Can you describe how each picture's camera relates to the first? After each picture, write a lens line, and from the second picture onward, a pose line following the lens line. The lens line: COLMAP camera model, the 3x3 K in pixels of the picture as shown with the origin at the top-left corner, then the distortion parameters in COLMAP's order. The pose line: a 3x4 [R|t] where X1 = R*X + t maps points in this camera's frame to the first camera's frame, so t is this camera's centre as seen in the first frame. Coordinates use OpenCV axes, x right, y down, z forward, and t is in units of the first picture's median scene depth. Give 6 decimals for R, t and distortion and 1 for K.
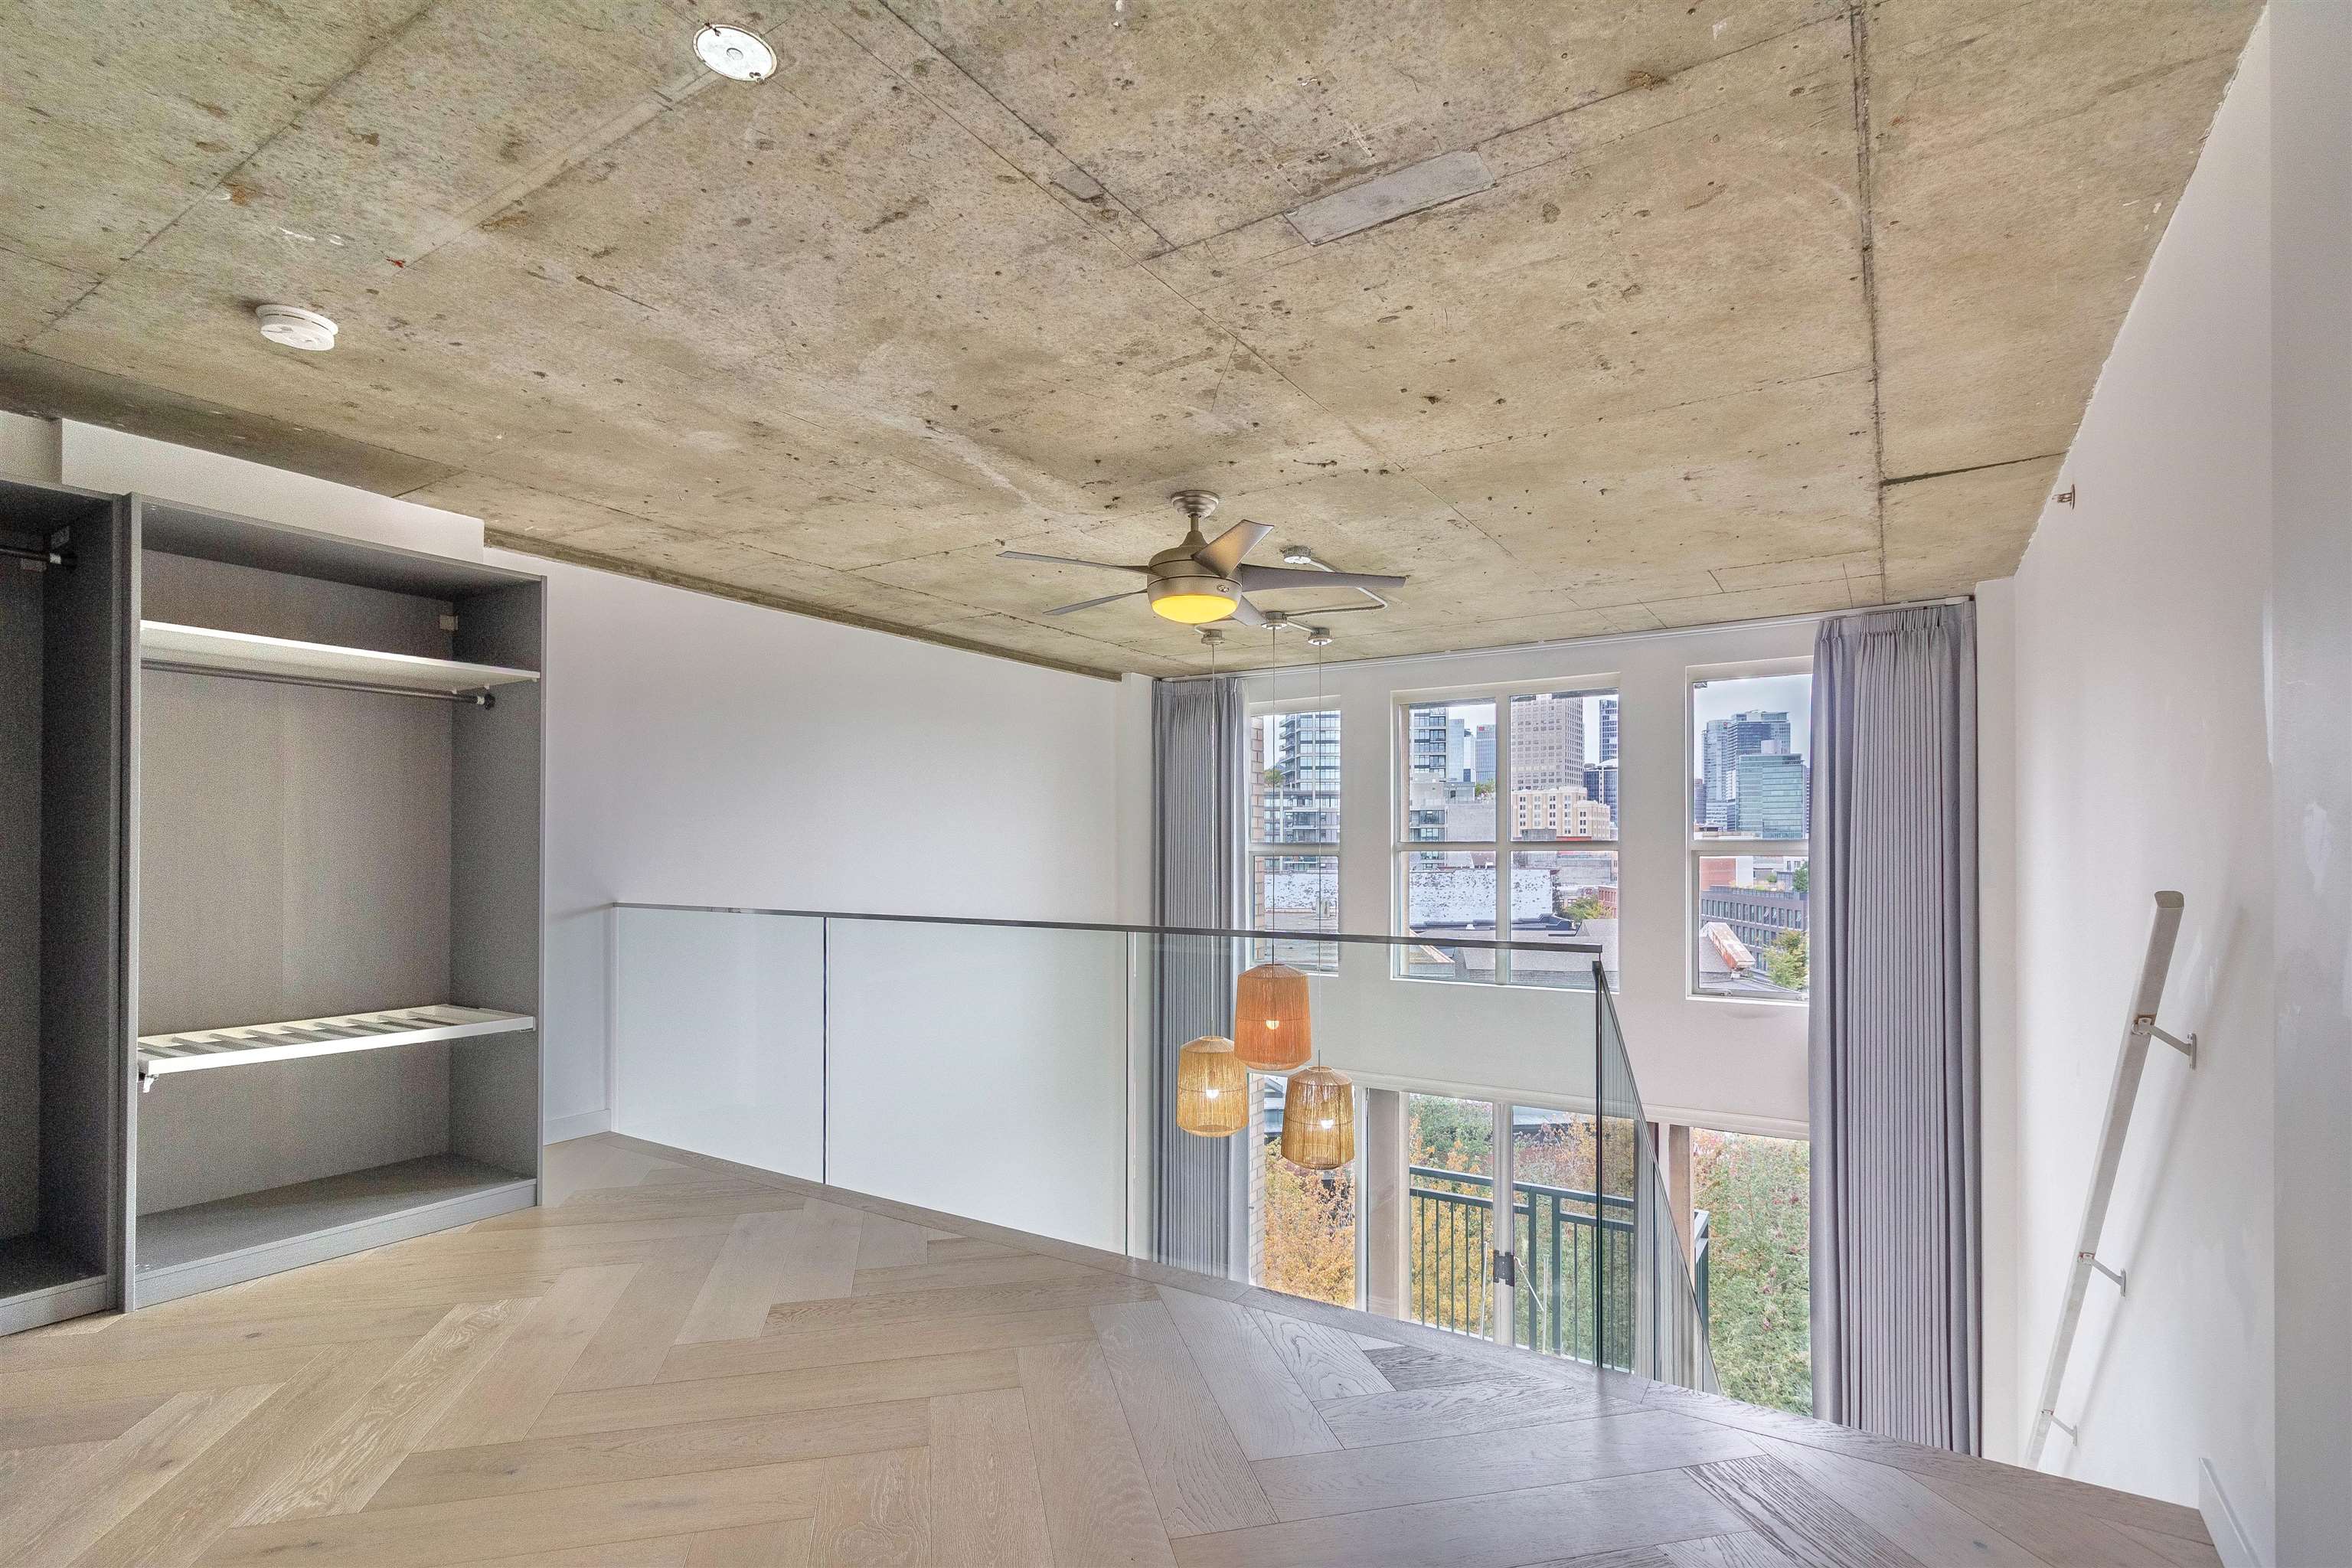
lens RADIAL K [[1108.9, 0, 1175.9], [0, 1108.9, 828.6], [0, 0, 1]] dist [-0.000425, 0.000122]
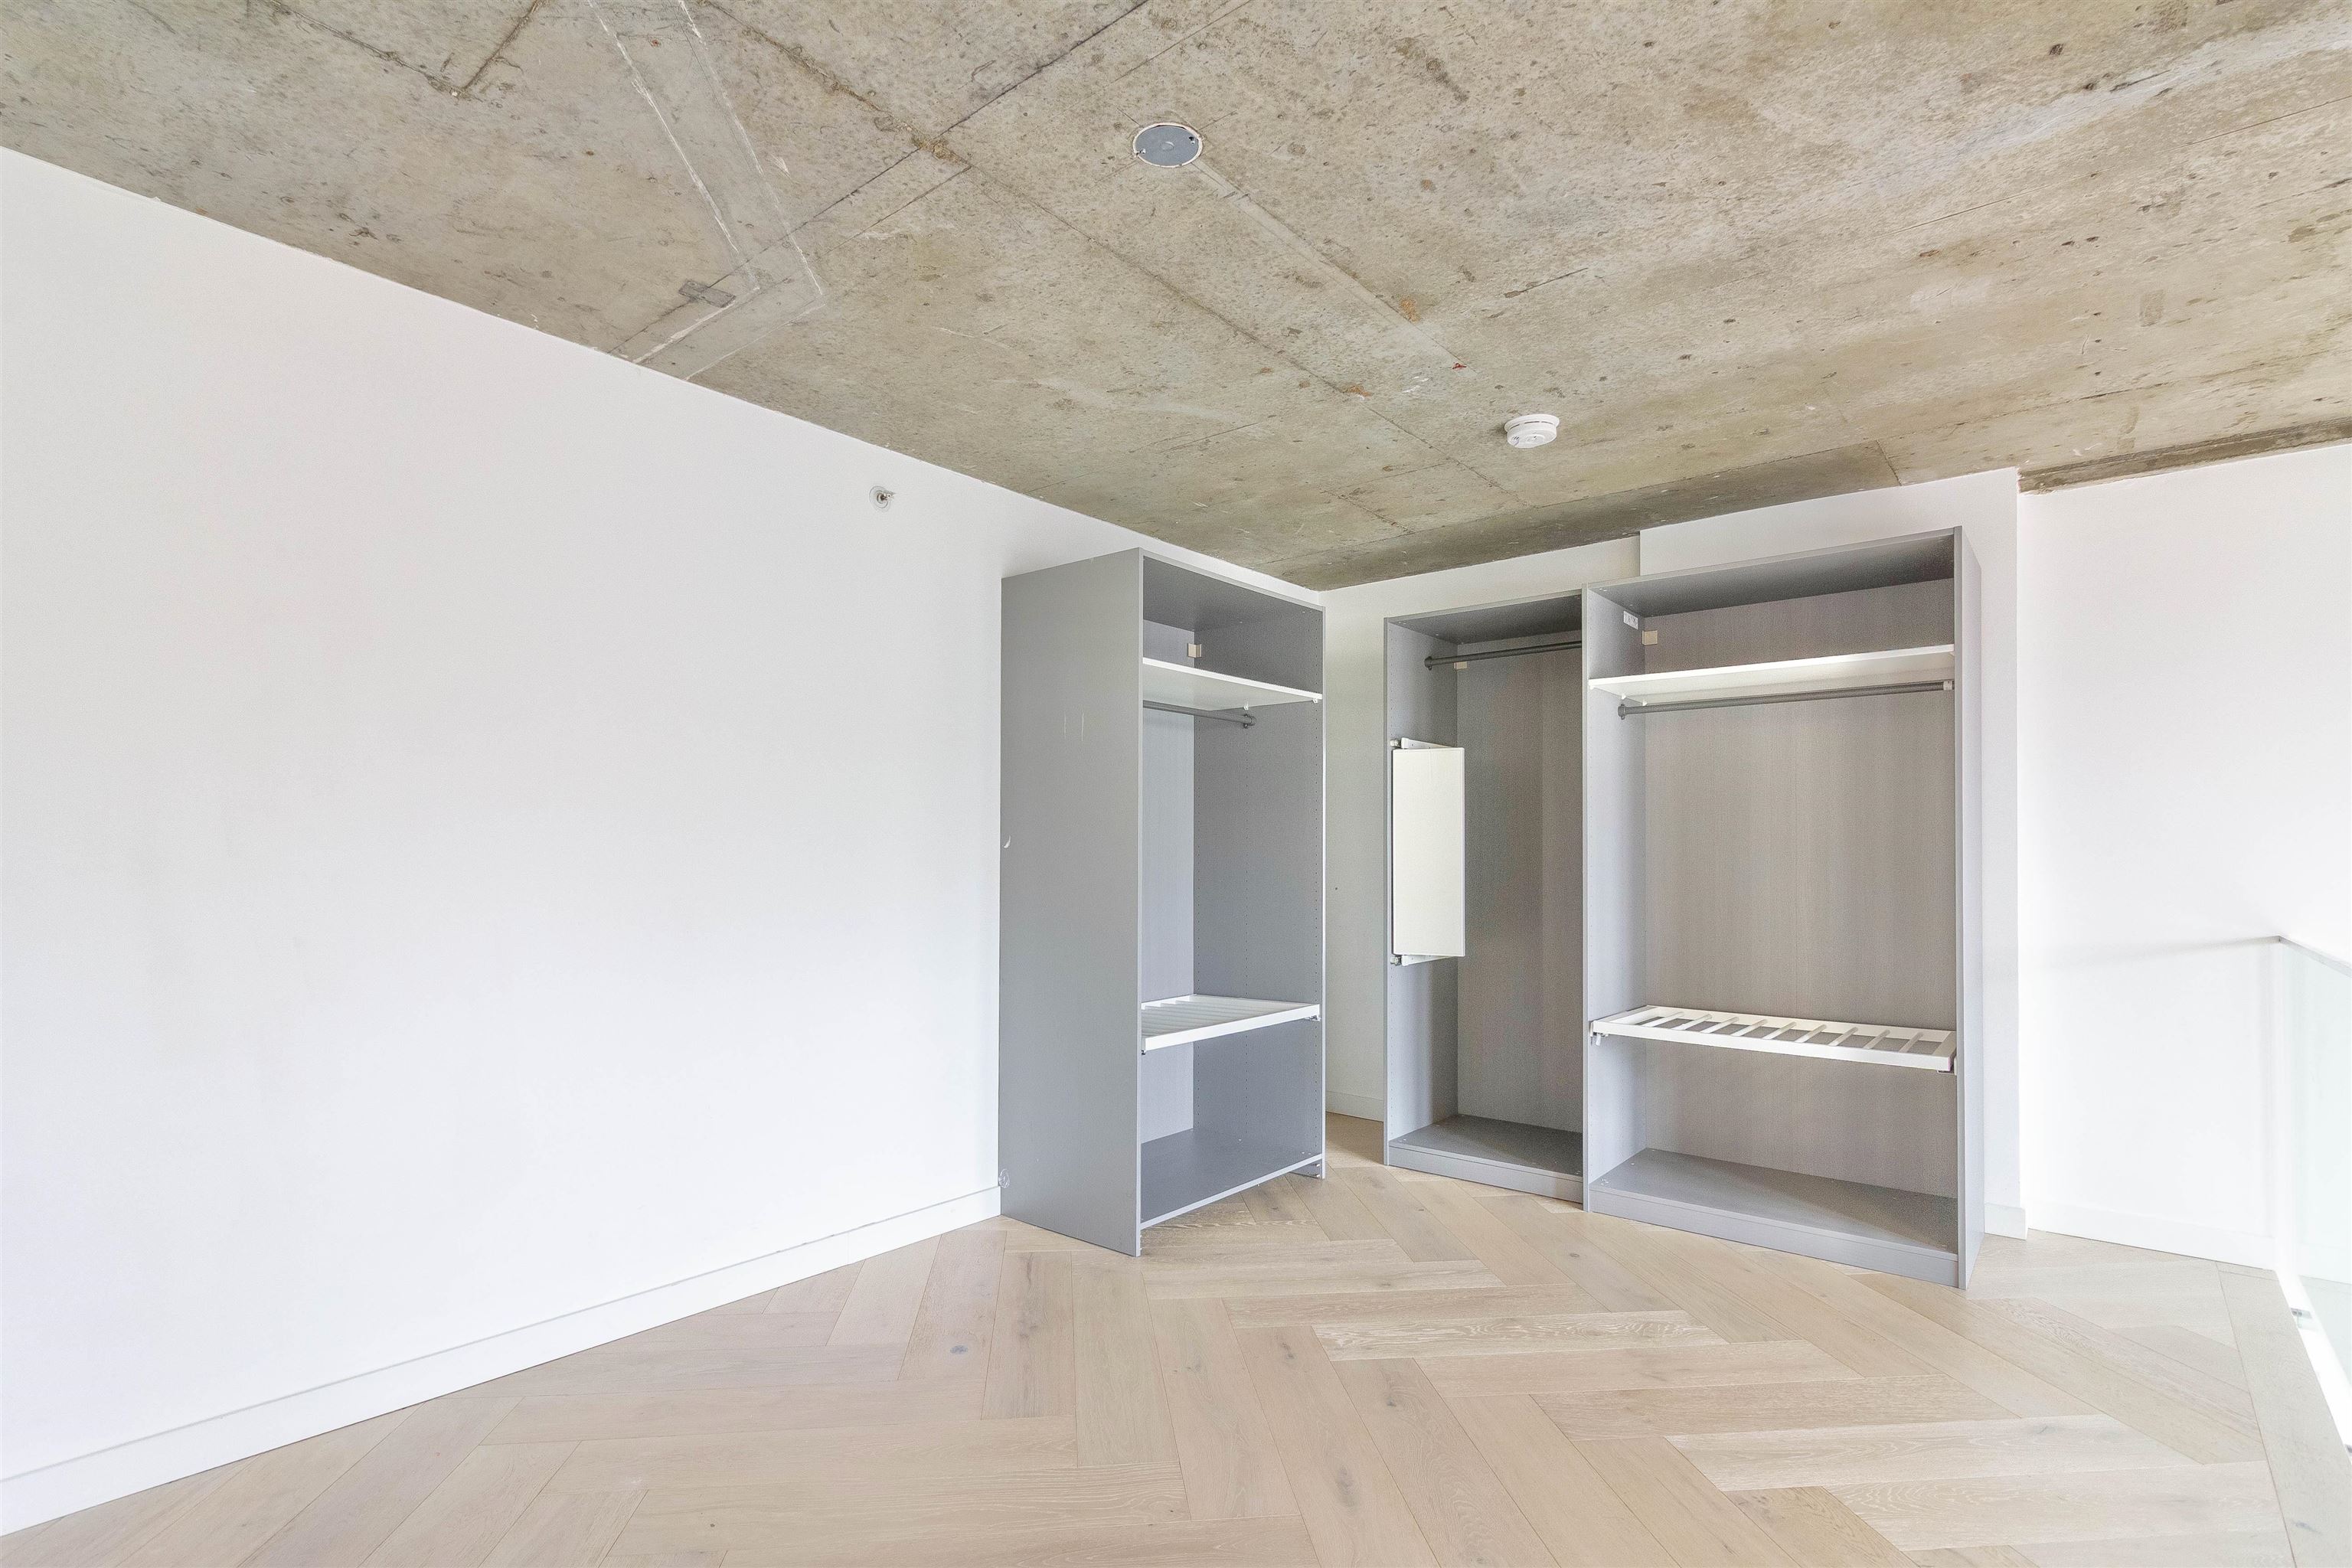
lens RADIAL K [[1108.9, 0, 1175.9], [0, 1108.9, 828.6], [0, 0, 1]] dist [-0.000425, 0.000122]
pose [[-0.120357, -0.020490, -0.992519, 0.421574], [0.017734, 0.999583, -0.022786, 0.007301], [0.992572, -0.020343, -0.119944, 0.687561]]
